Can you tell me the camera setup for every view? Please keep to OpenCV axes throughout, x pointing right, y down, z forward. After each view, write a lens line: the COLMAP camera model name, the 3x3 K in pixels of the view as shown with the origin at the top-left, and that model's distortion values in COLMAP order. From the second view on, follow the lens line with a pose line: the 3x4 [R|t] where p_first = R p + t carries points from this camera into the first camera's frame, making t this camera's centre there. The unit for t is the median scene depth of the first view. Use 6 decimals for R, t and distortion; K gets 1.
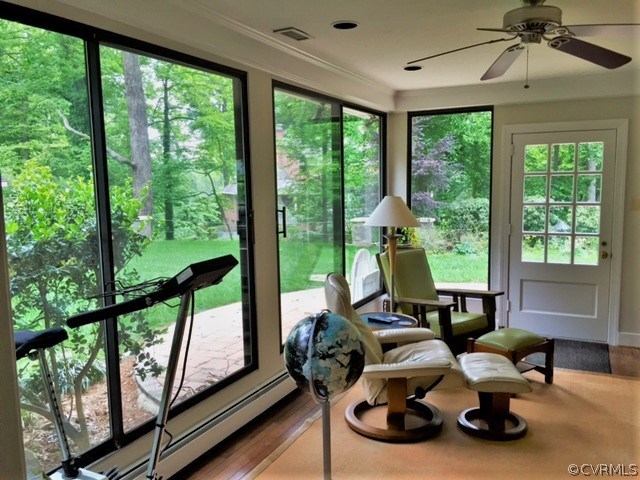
lens RADIAL K [[549.7, 0, 322.6], [0, 549.7, 240.5], [0, 0, 1]] dist [0.049489, -0.031773]
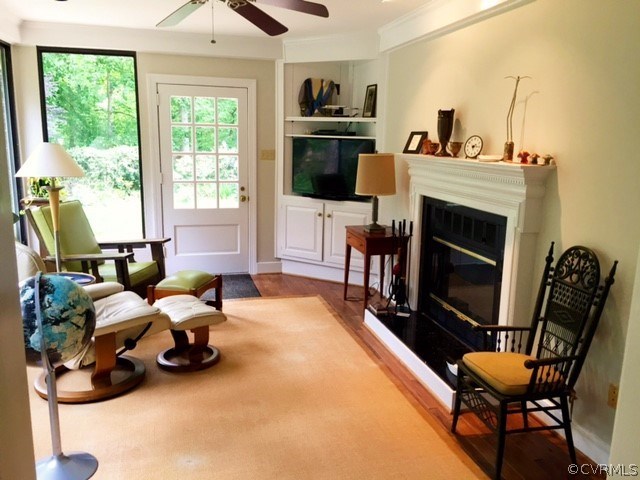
lens RADIAL K [[549.7, 0, 319.4], [0, 549.7, 242.5], [0, 0, 1]] dist [0.049489, -0.031773]
pose [[0.762524, -0.100479, 0.639109, -0.140912], [0.041671, 0.993442, 0.106469, 0.001893], [-0.645616, -0.054553, 0.761711, 0.023034]]
